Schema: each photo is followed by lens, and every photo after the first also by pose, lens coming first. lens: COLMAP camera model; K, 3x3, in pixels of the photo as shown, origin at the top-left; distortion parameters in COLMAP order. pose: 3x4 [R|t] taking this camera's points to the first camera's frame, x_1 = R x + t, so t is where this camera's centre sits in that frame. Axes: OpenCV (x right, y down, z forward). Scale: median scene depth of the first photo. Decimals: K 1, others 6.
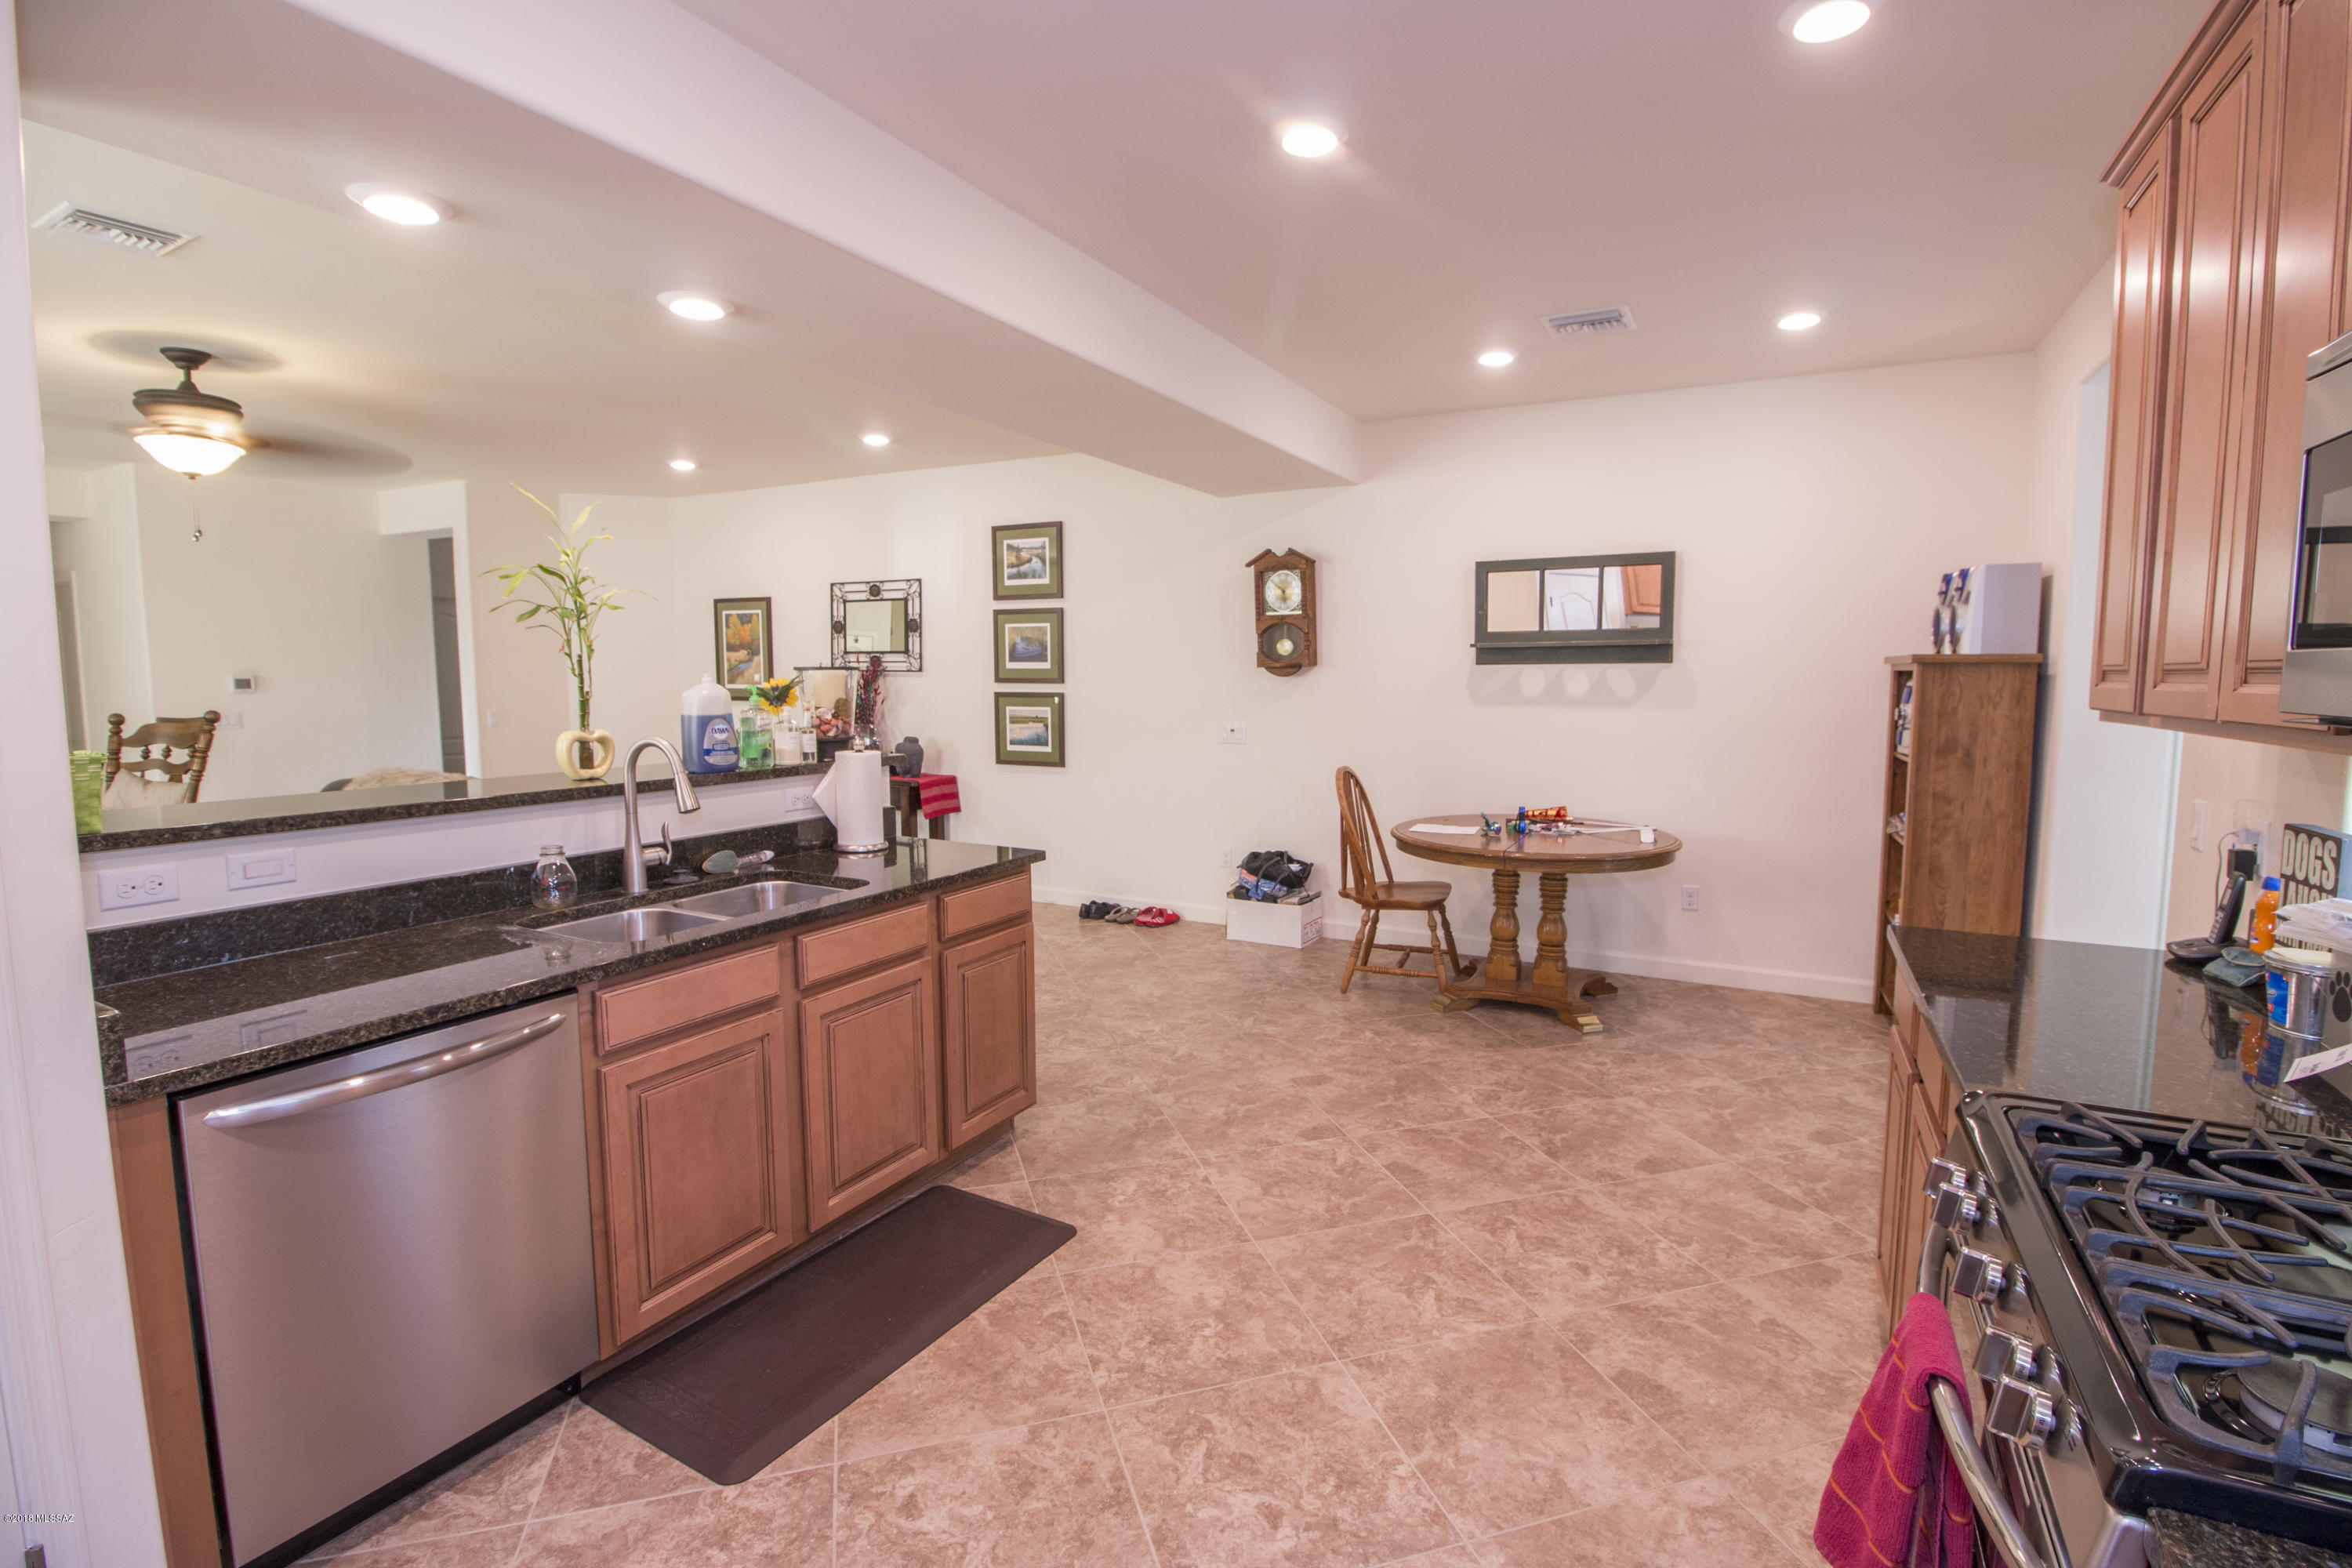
lens RADIAL K [[1083.7, 0, 1191.9], [0, 1083.7, 774.2], [0, 0, 1]] dist [0.013660, -0.024809]
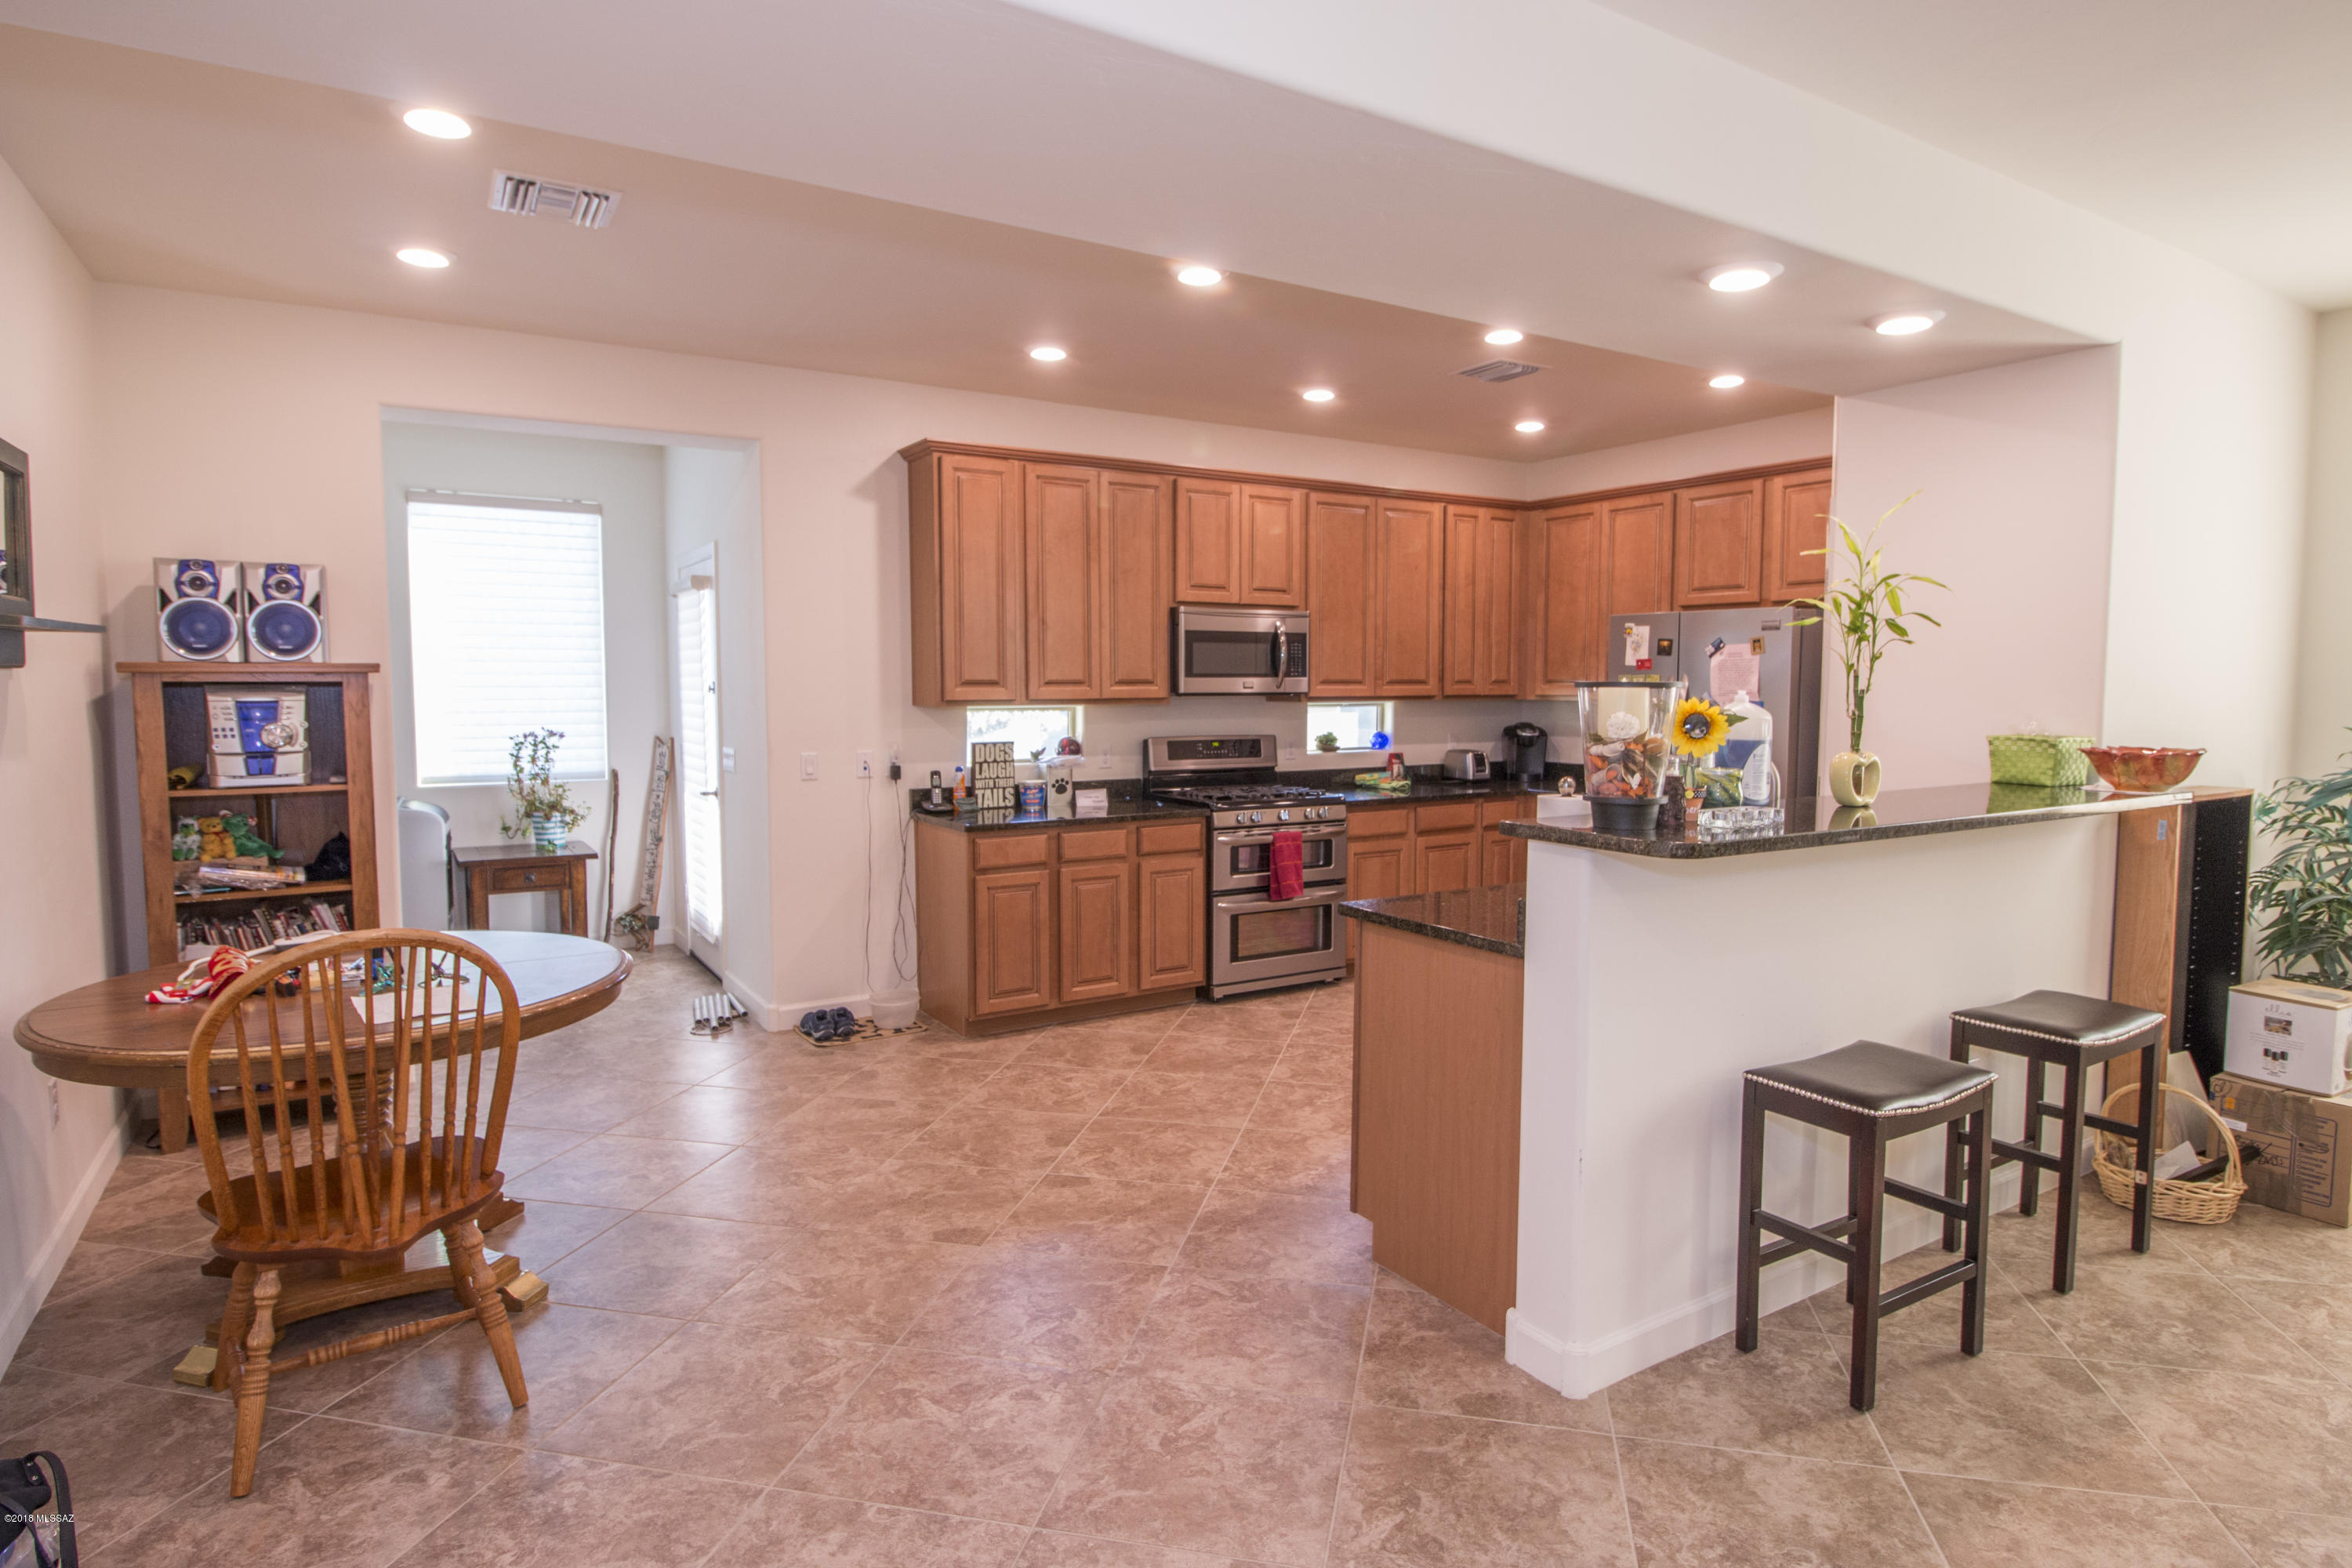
lens RADIAL K [[1249.2, 0, 1176.0], [0, 1249.2, 784.0], [0, 0, 1]] dist [-0.000328, -0.000061]
pose [[-0.859023, -0.044373, 0.510010, -0.601809], [0.047411, 0.985060, 0.165560, -0.217818], [-0.509736, 0.166399, -0.844085, 2.186599]]
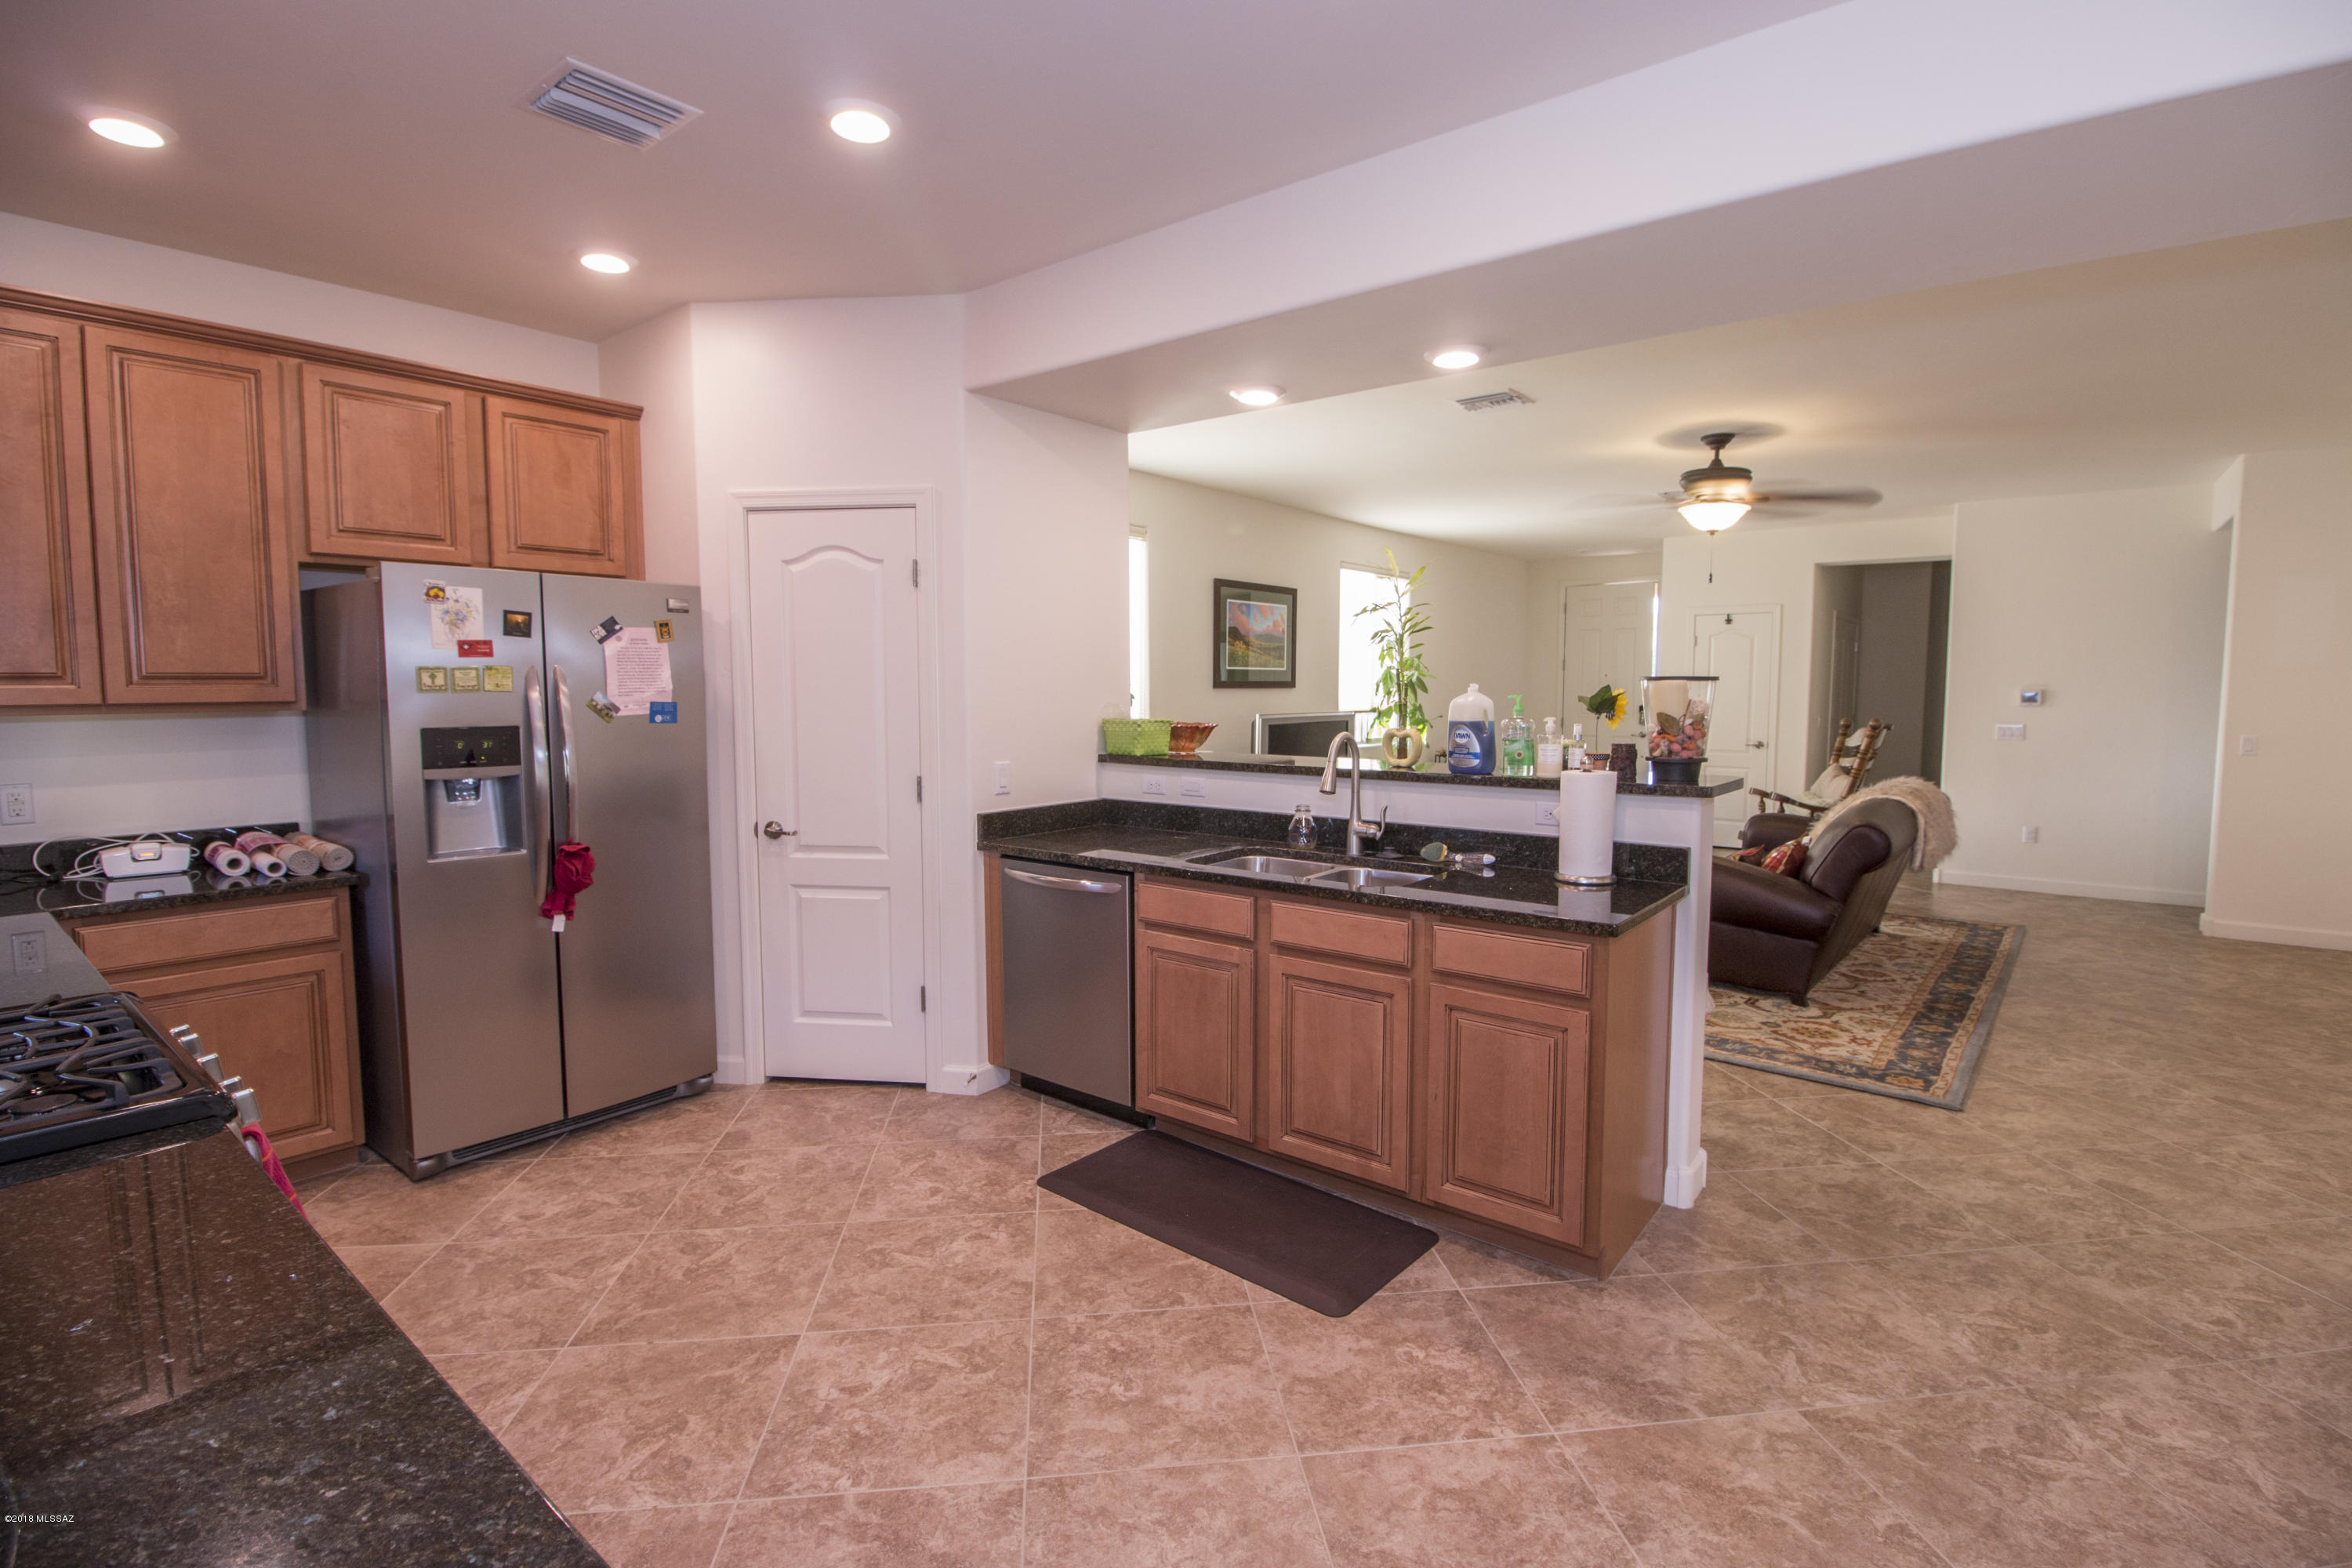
lens RADIAL K [[1083.7, 0, 1191.9], [0, 1083.7, 774.2], [0, 0, 1]] dist [0.013660, -0.024809]
pose [[-0.184320, 0.076763, -0.979864, 0.738808], [-0.092822, 0.991130, 0.095106, -0.085623], [0.978473, 0.108483, -0.175559, 0.990765]]
